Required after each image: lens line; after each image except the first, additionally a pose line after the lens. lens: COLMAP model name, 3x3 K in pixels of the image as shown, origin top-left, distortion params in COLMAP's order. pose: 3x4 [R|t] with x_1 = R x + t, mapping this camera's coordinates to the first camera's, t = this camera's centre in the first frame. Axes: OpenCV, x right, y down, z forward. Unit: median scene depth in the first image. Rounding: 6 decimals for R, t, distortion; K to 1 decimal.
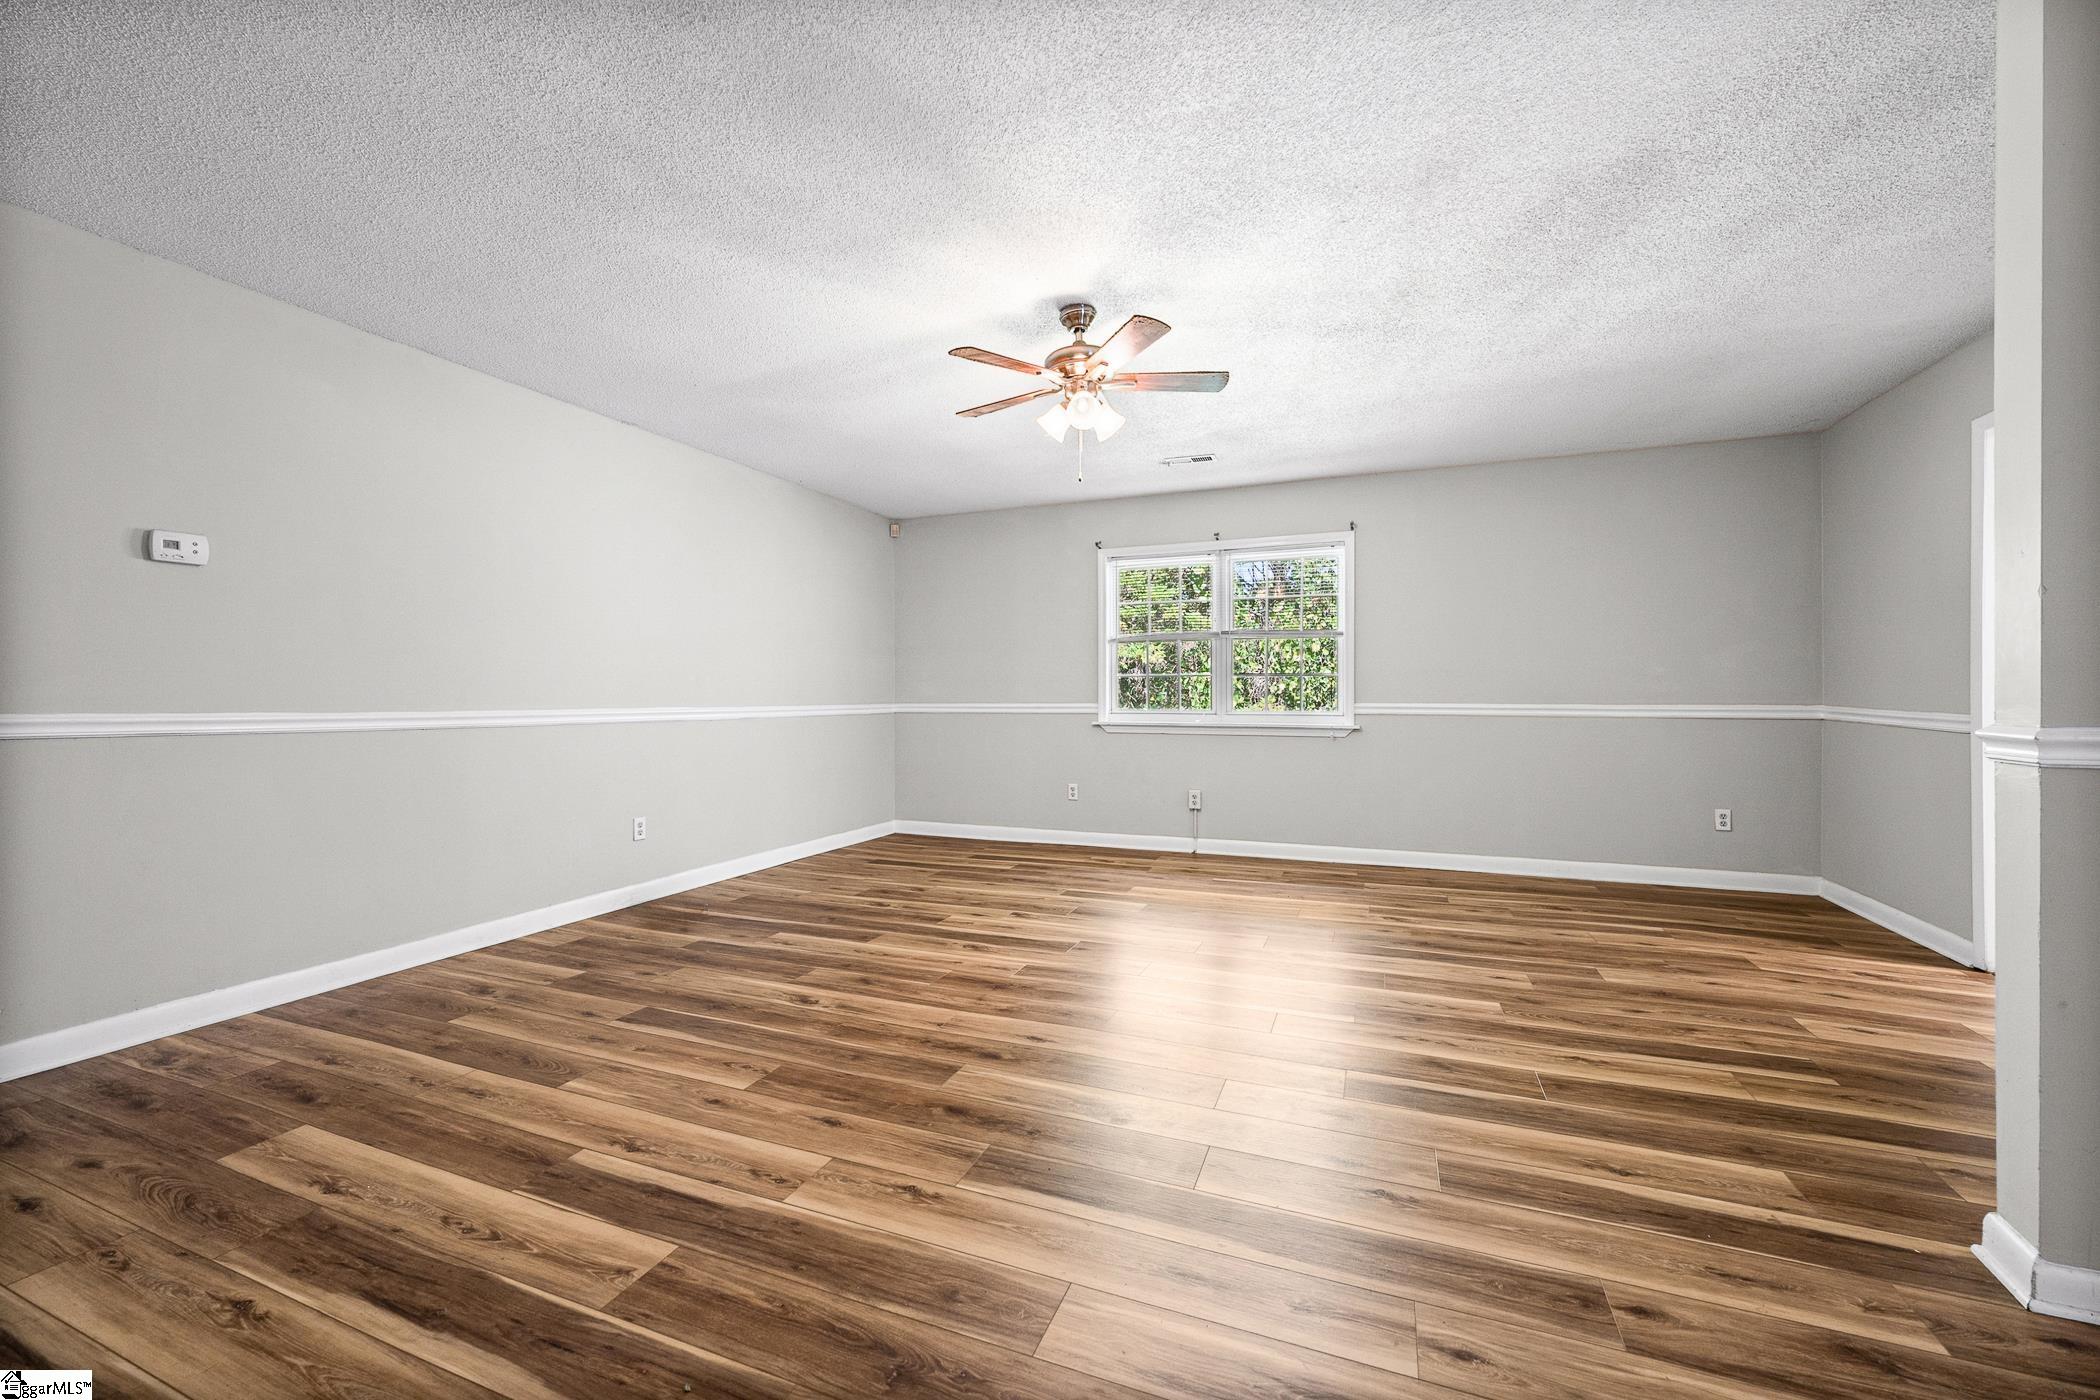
lens RADIAL K [[842.0, 0, 1031.8], [0, 842.0, 694.4], [0, 0, 1]] dist [-0.004298, 0.000646]
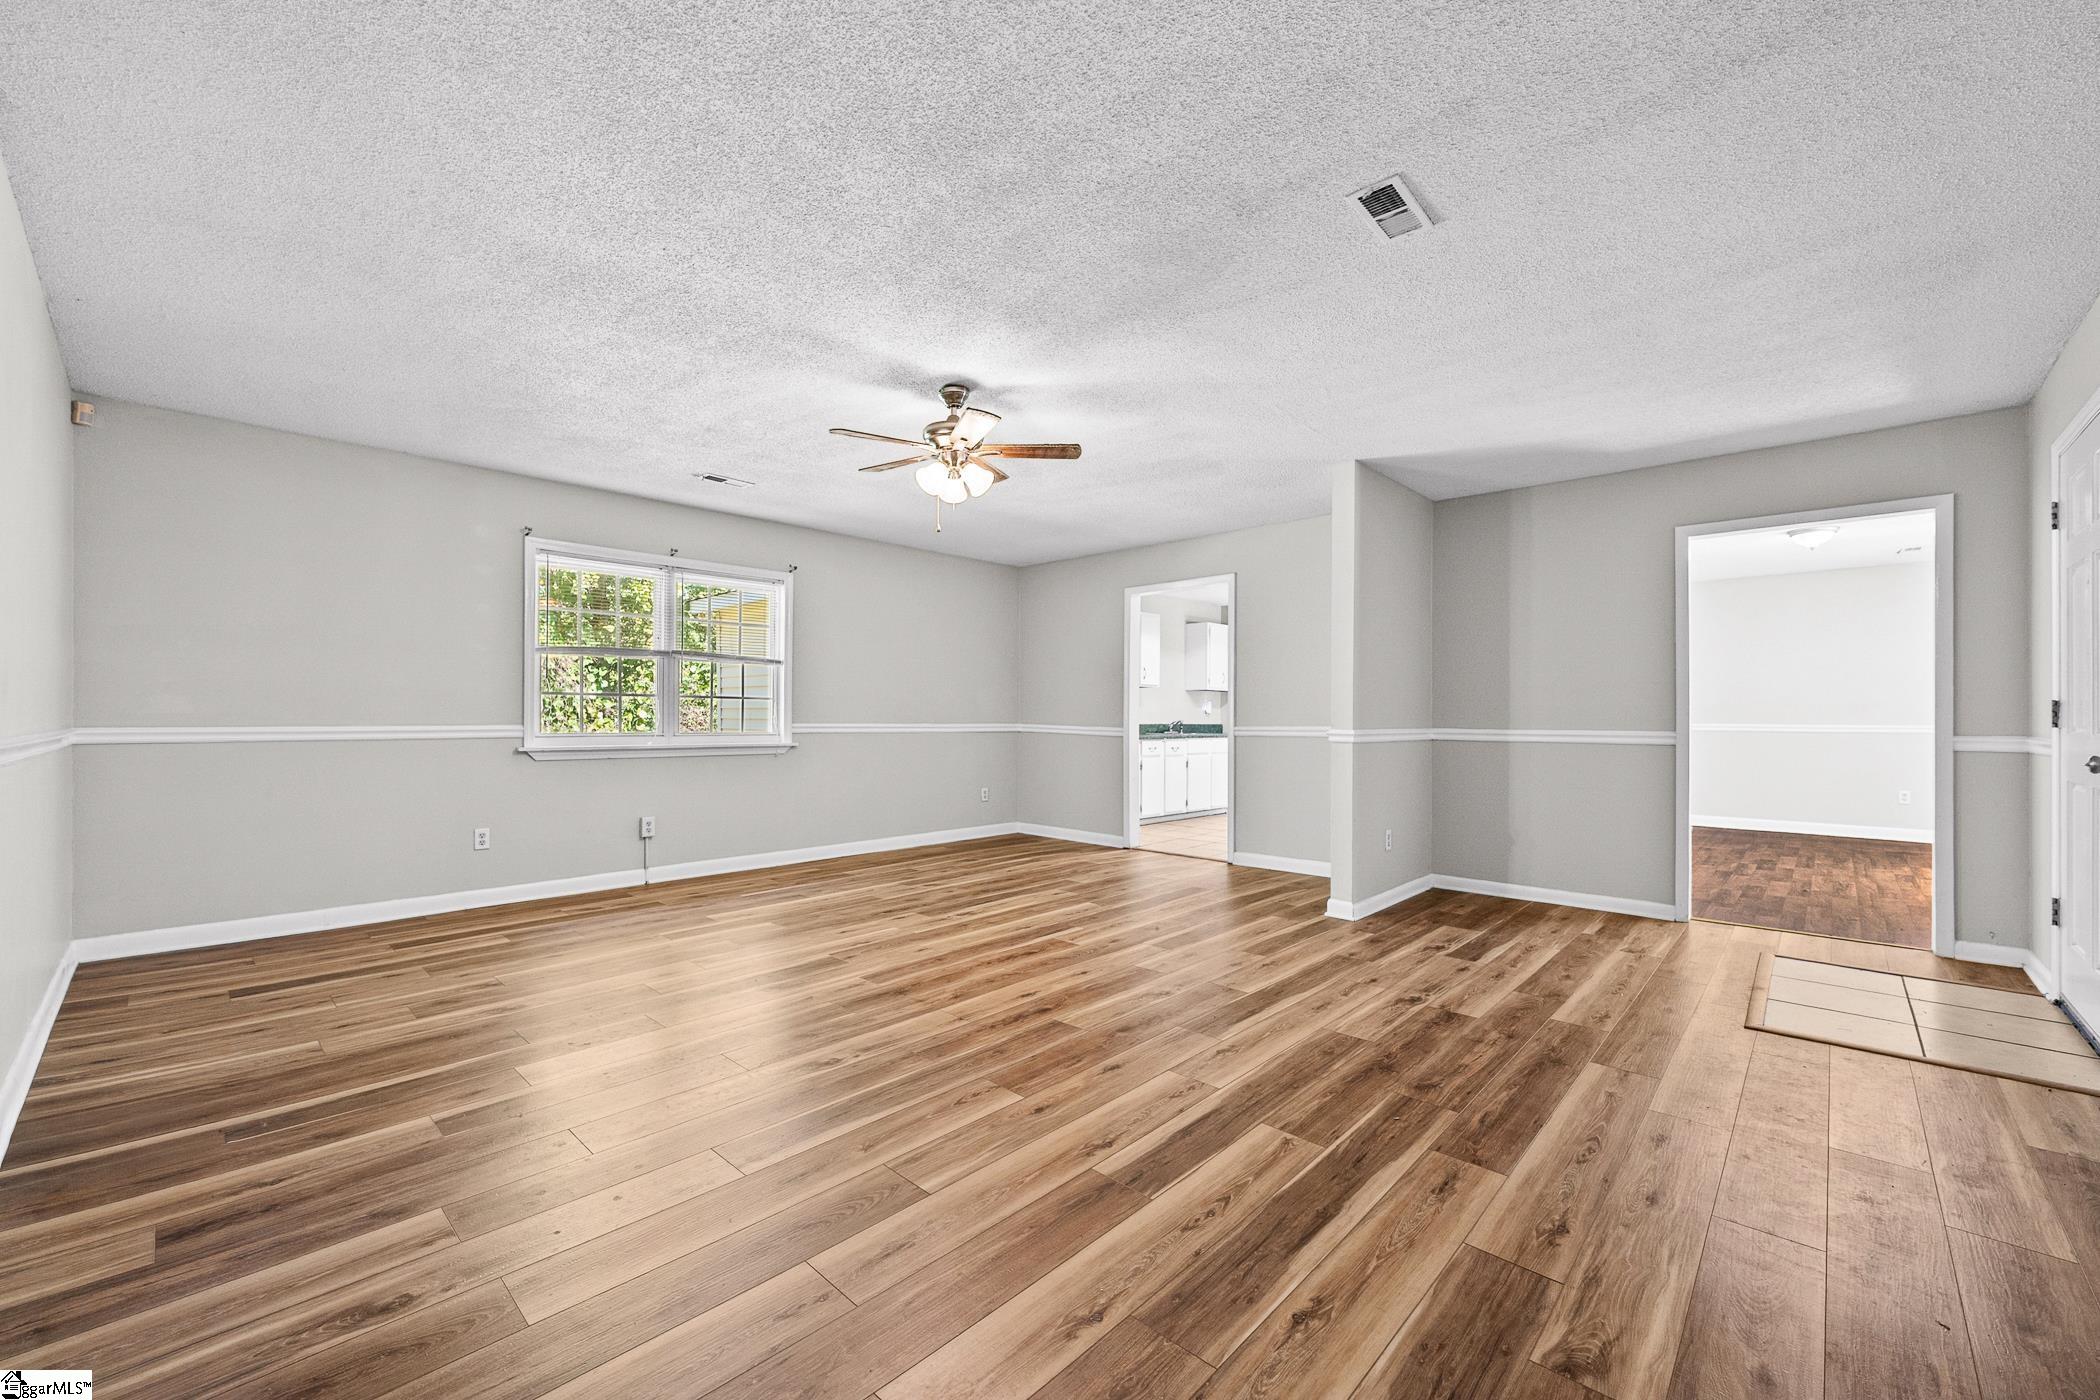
lens RADIAL K [[842.0, 0, 1056.8], [0, 842.0, 707.1], [0, 0, 1]] dist [-0.004298, 0.000646]
pose [[0.349627, 0.013263, 0.936795, -1.114624], [-0.005615, 0.999911, -0.012062, -0.000715], [-0.936872, -0.001043, 0.349670, 0.509330]]
